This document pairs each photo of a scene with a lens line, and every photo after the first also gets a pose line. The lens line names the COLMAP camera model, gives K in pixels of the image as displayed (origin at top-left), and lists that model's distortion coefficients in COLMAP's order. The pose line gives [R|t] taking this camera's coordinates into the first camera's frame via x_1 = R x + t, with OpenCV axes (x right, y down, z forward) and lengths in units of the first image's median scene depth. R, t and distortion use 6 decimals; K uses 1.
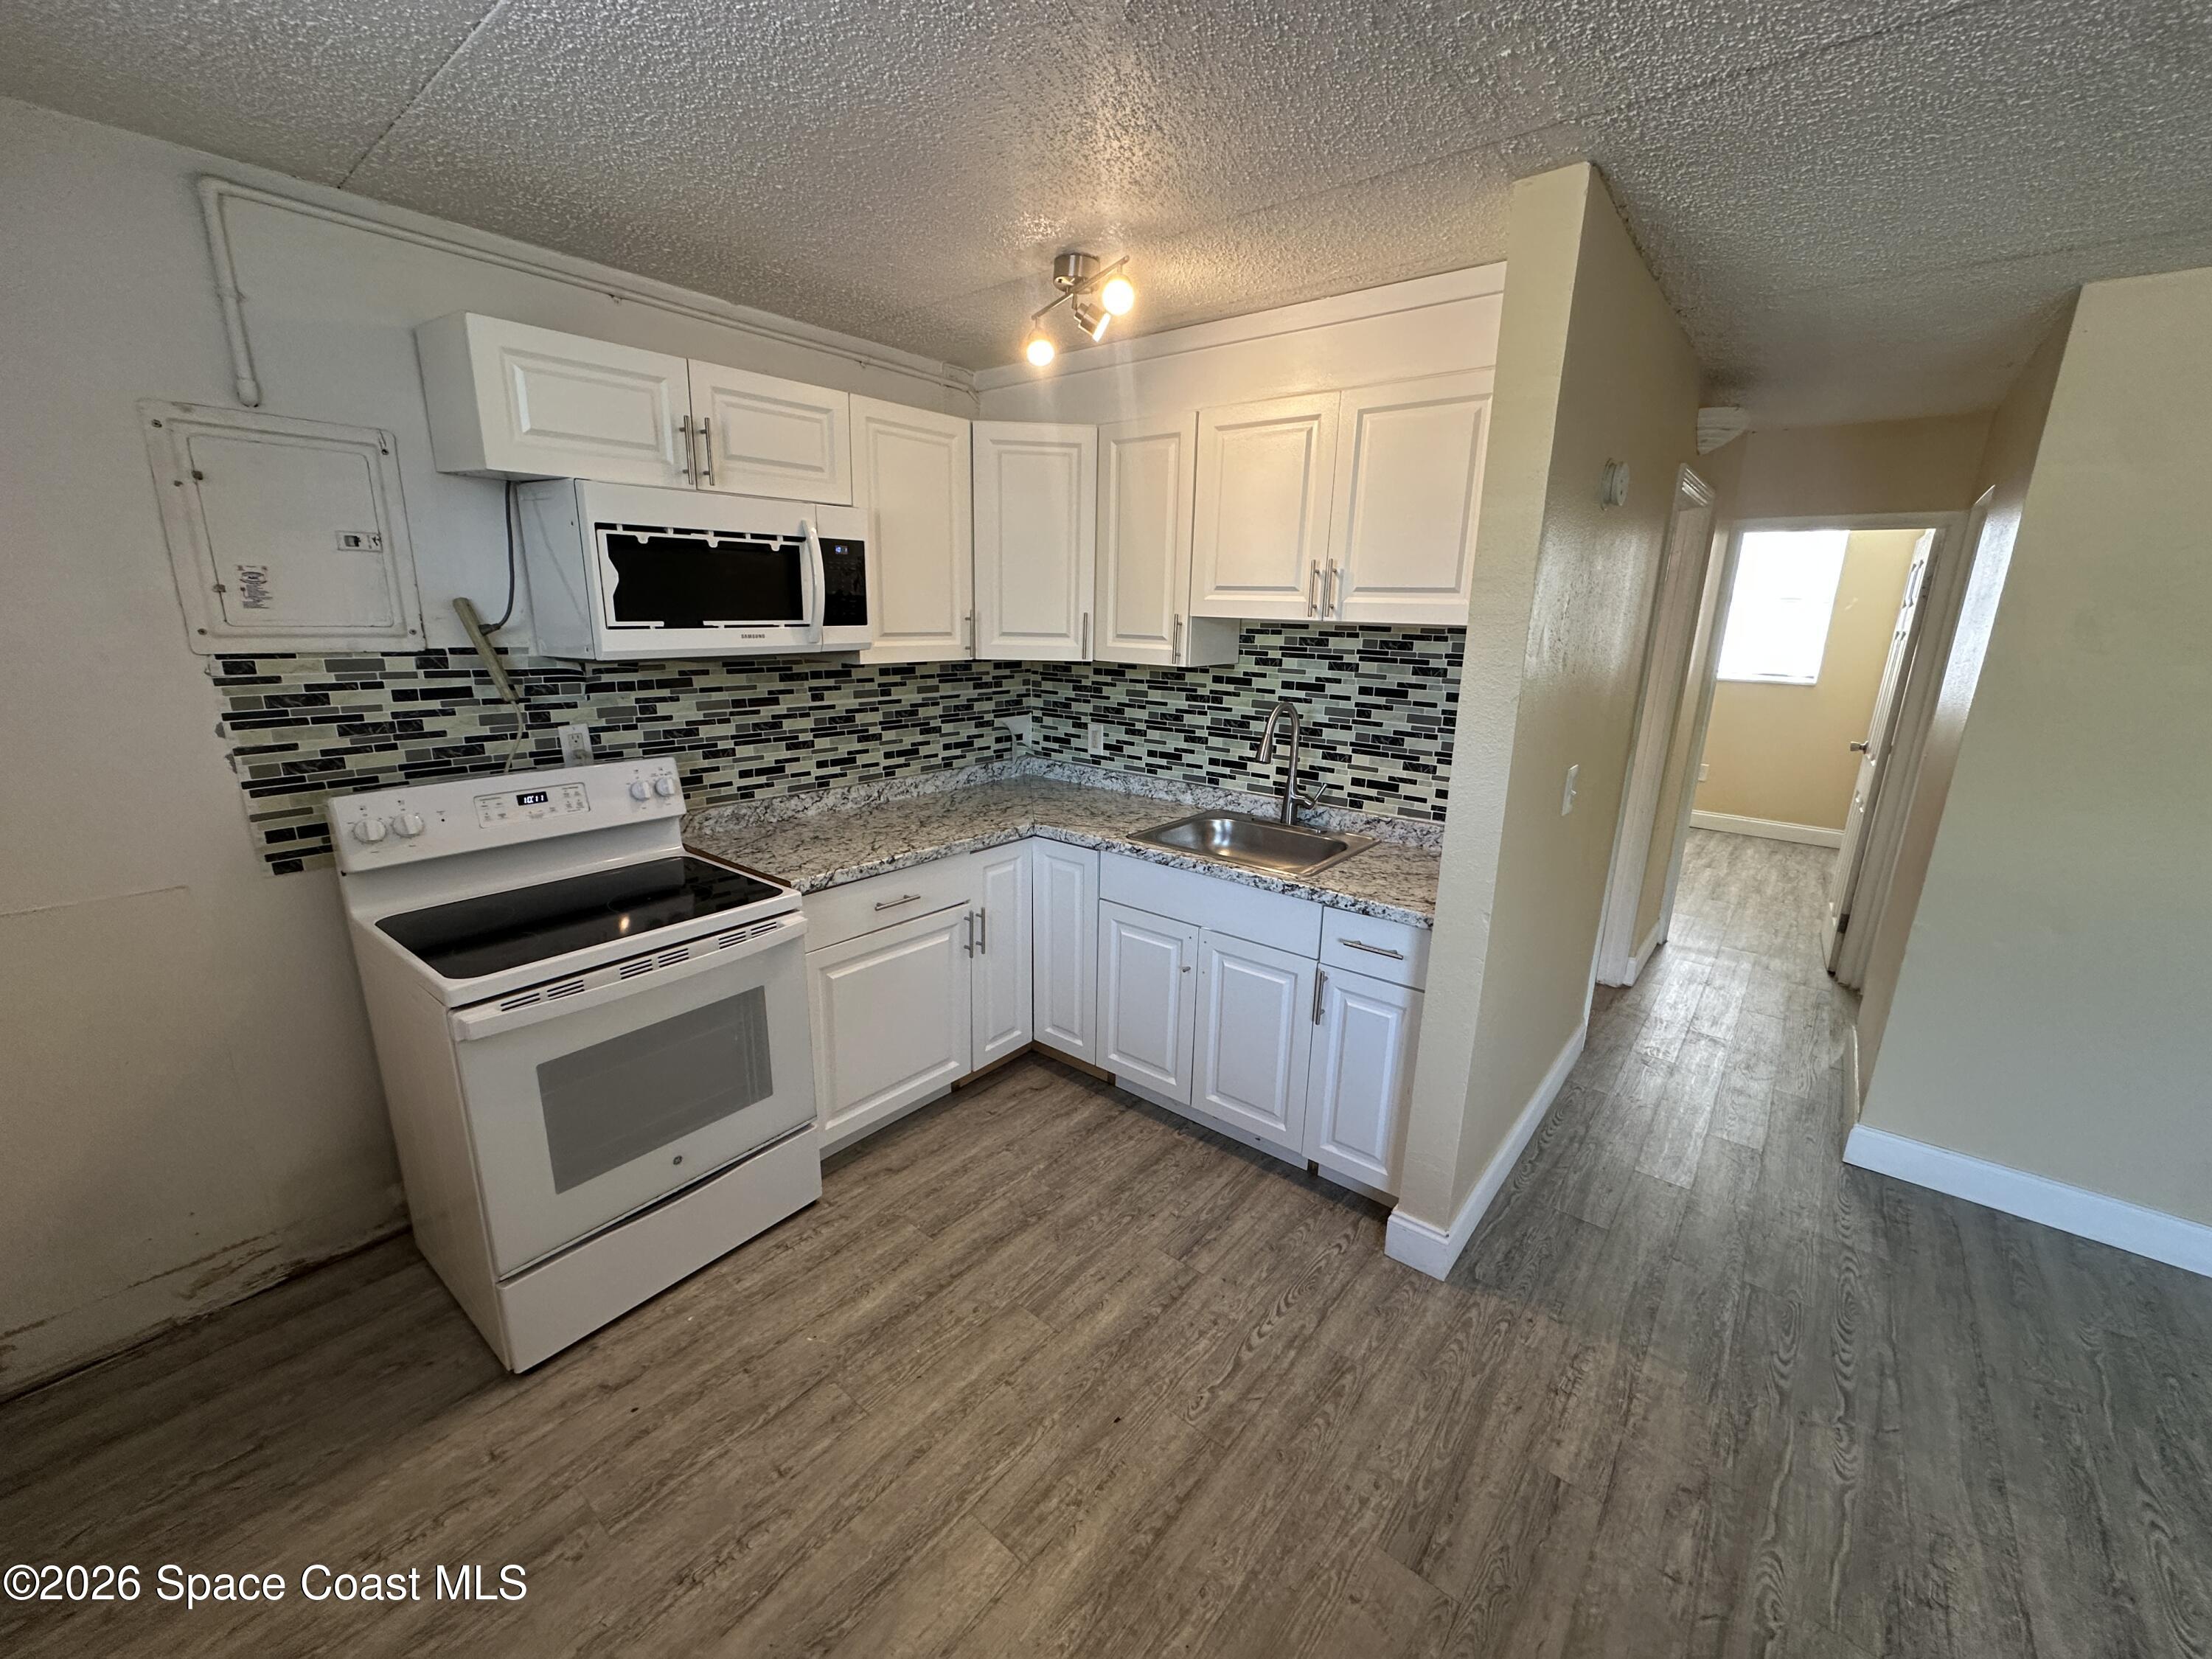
lens RADIAL K [[882.0, 0, 1108.7], [0, 882.0, 836.0], [0, 0, 1]] dist [-0.002668, 0.000234]
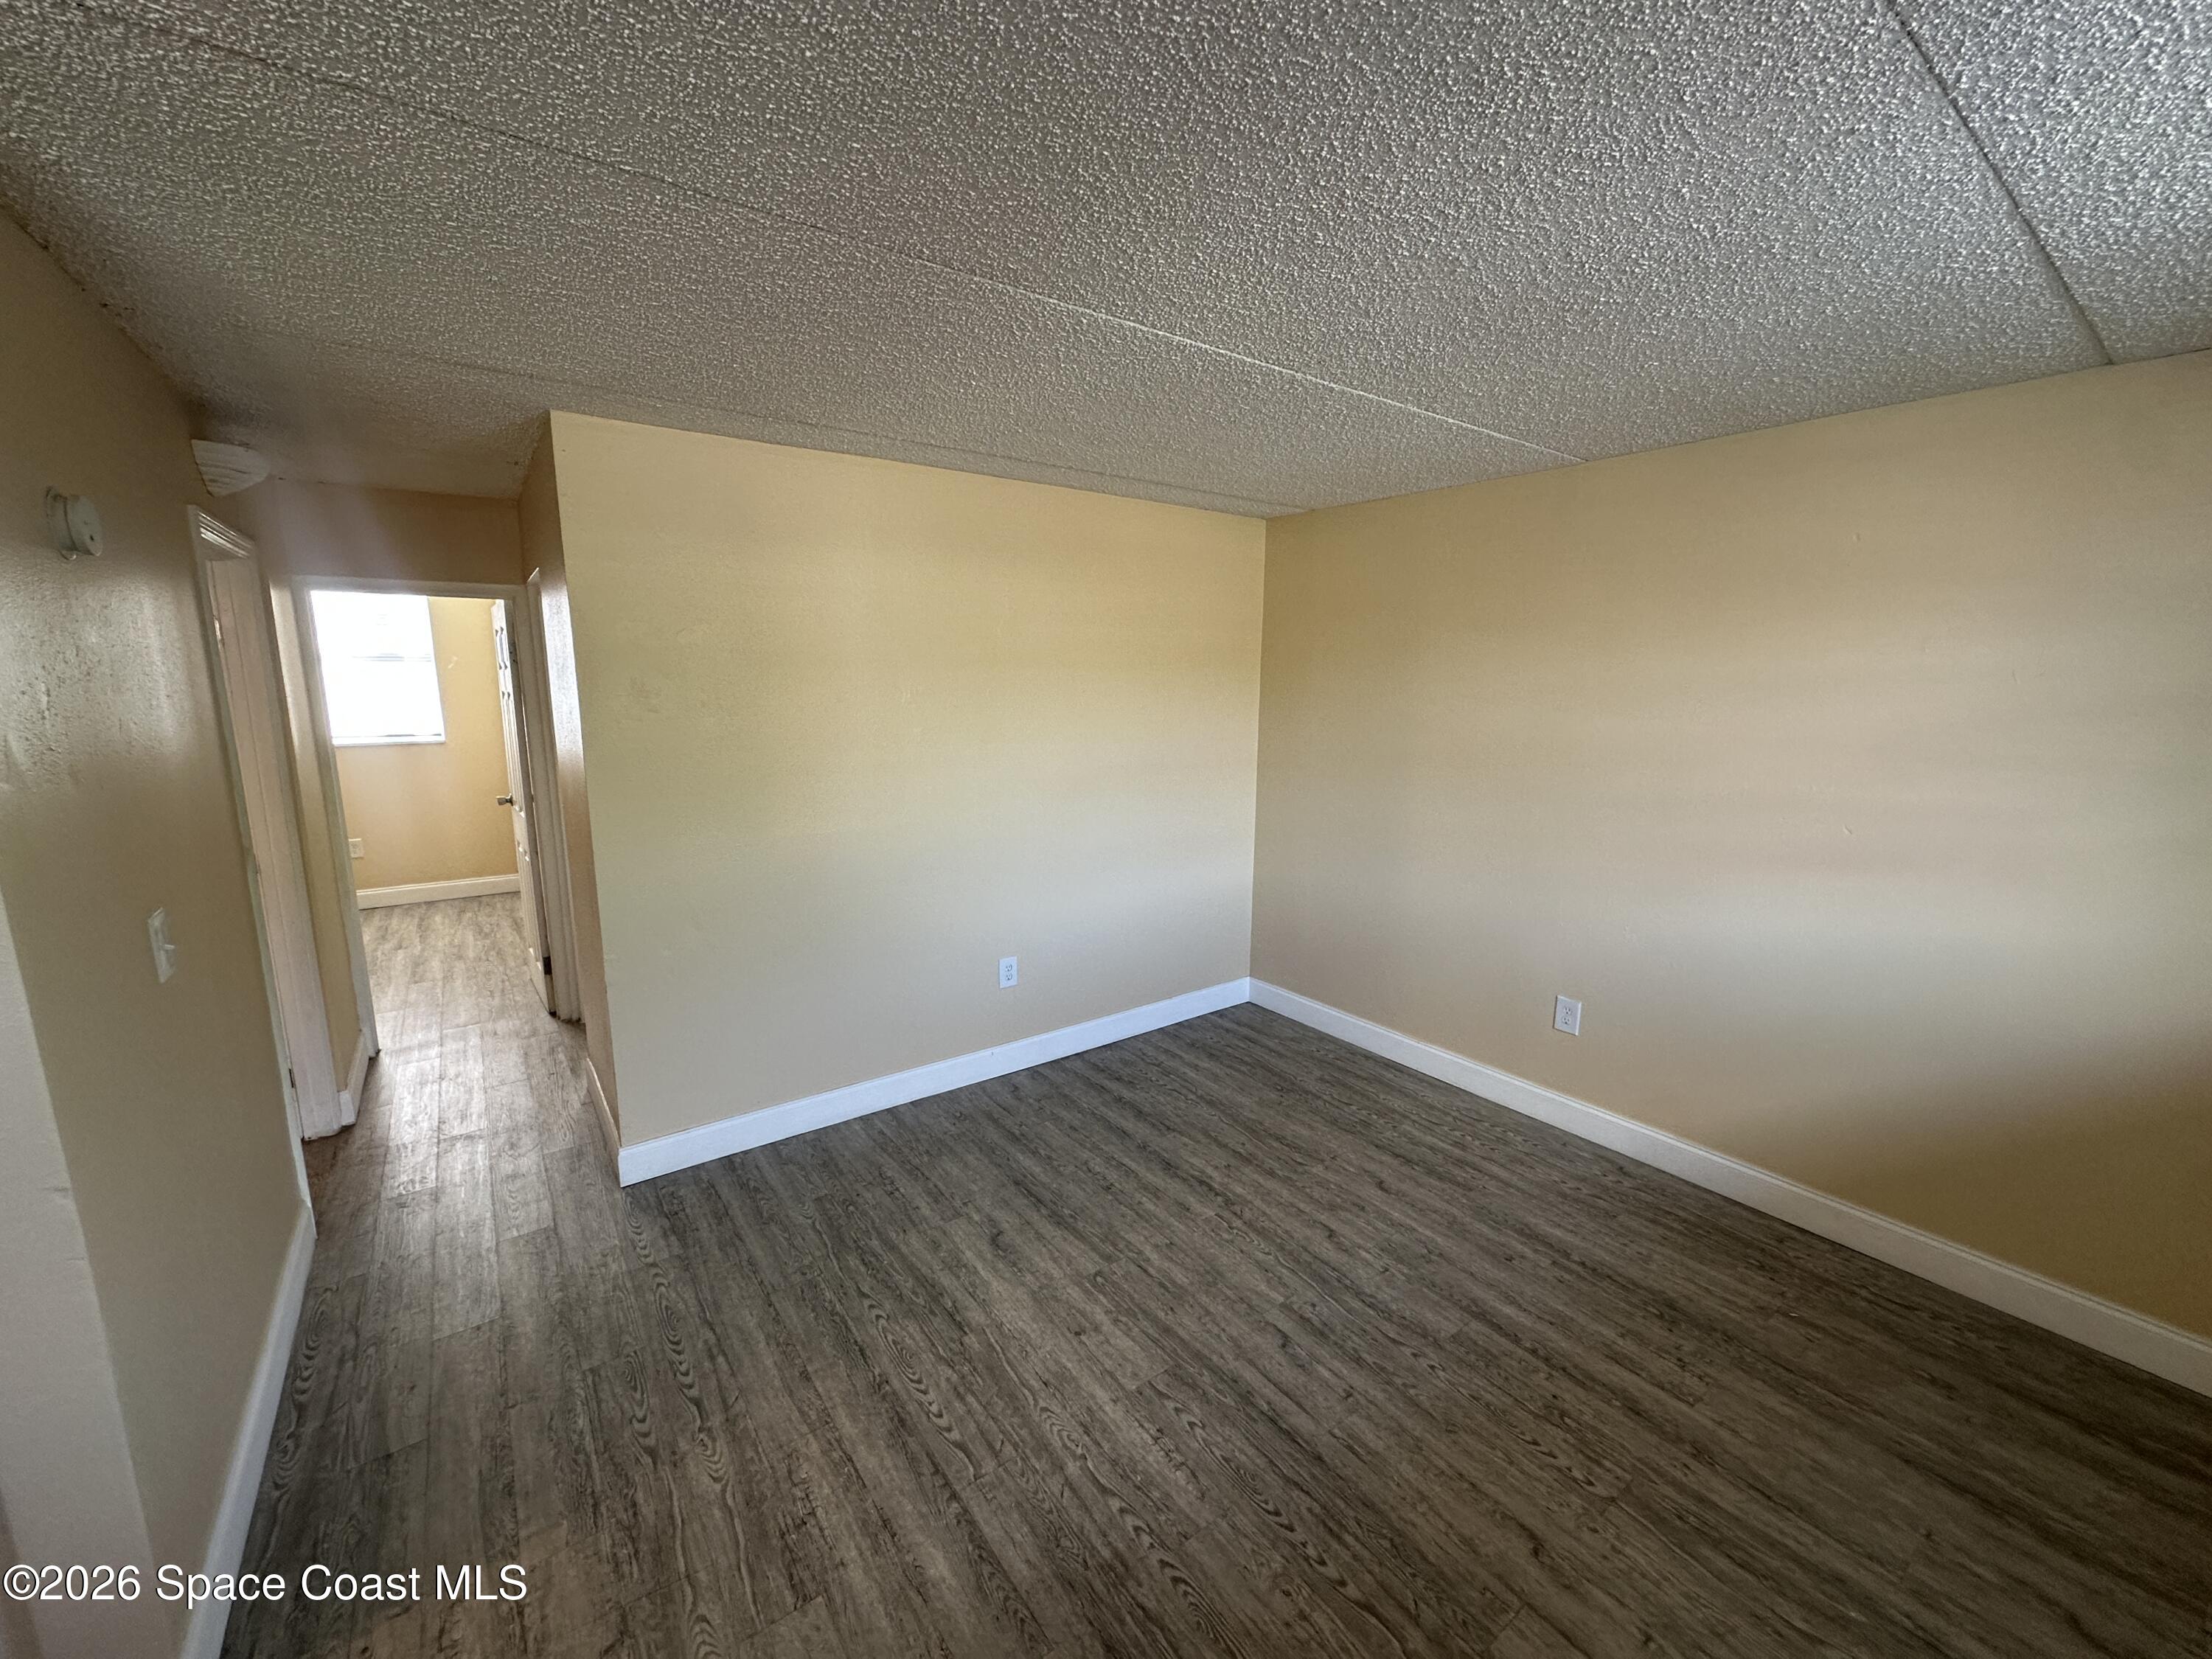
lens RADIAL K [[882.0, 0, 1108.7], [0, 882.0, 836.0], [0, 0, 1]] dist [-0.002668, 0.000234]
pose [[0.253131, -0.191923, 0.948204, 0.037601], [0.242344, 0.961454, 0.129909, -0.027603], [-0.936586, 0.196907, 0.289885, 0.037352]]
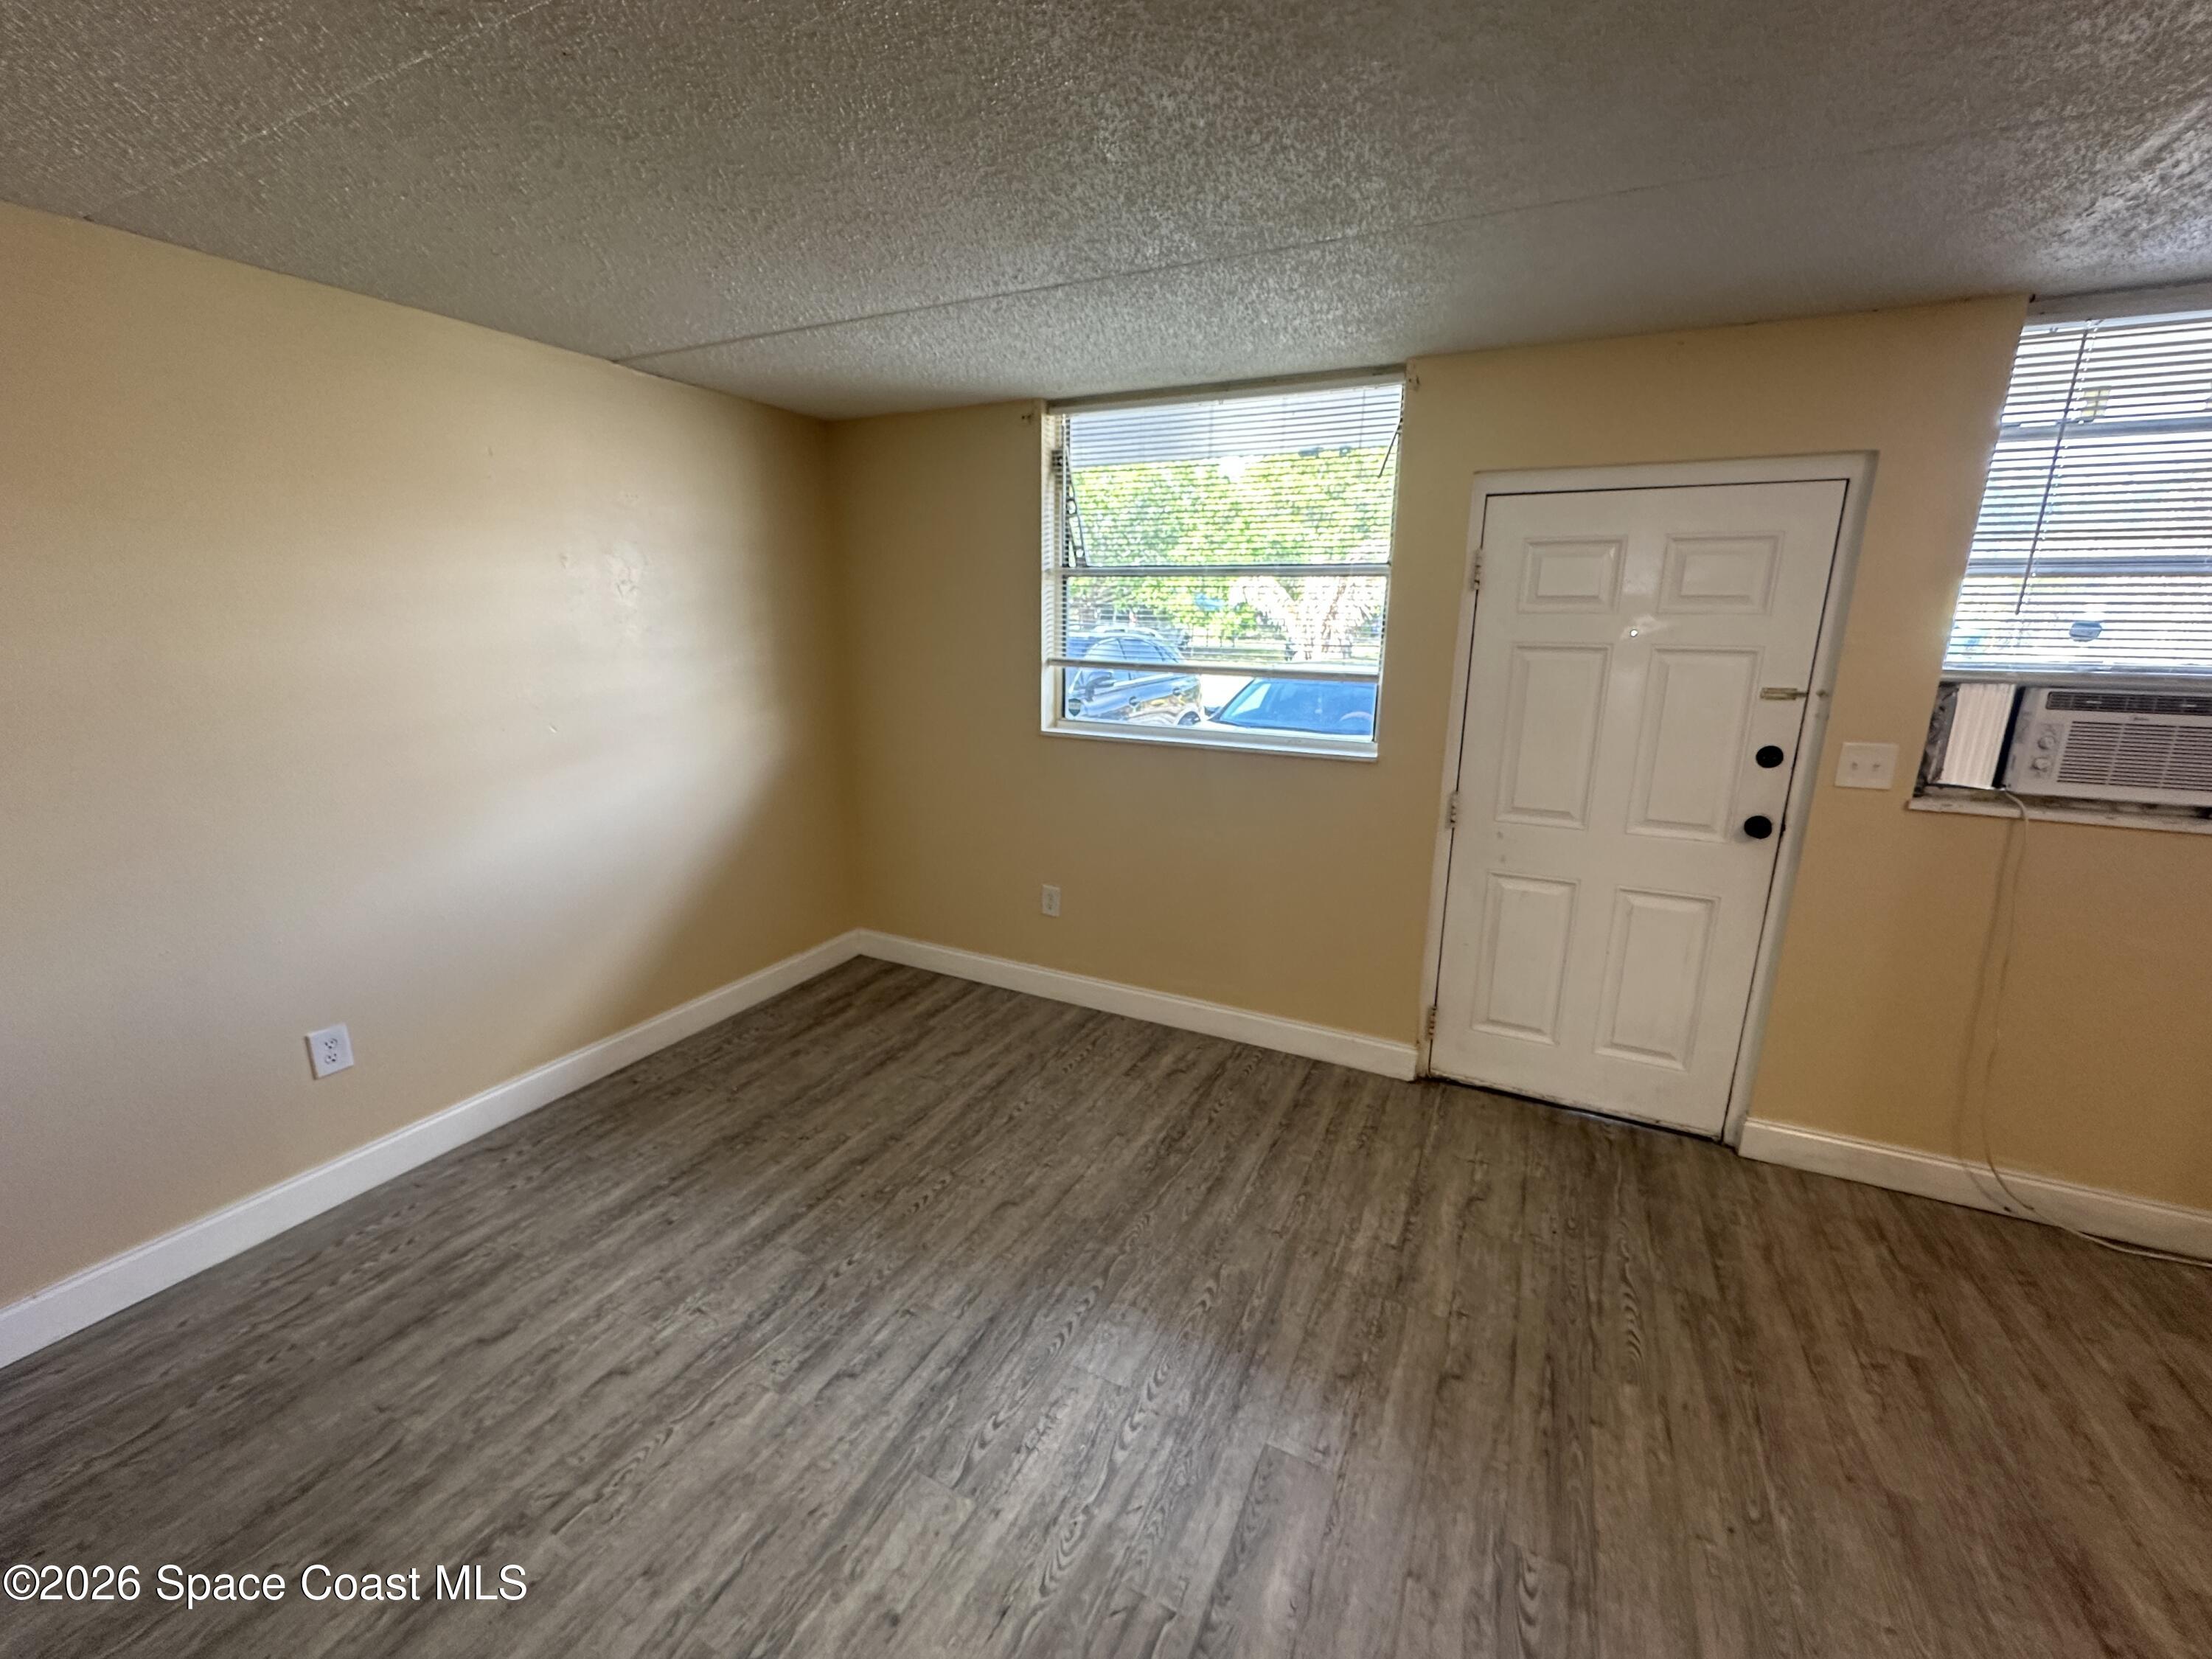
lens RADIAL K [[882.0, 0, 1108.7], [0, 882.0, 836.0], [0, 0, 1]] dist [-0.002668, 0.000234]
pose [[-0.974718, 0.022651, -0.222288, 0.558508], [-0.087099, 0.877632, 0.471355, -0.128234], [0.205764, 0.478799, -0.853471, 0.514523]]
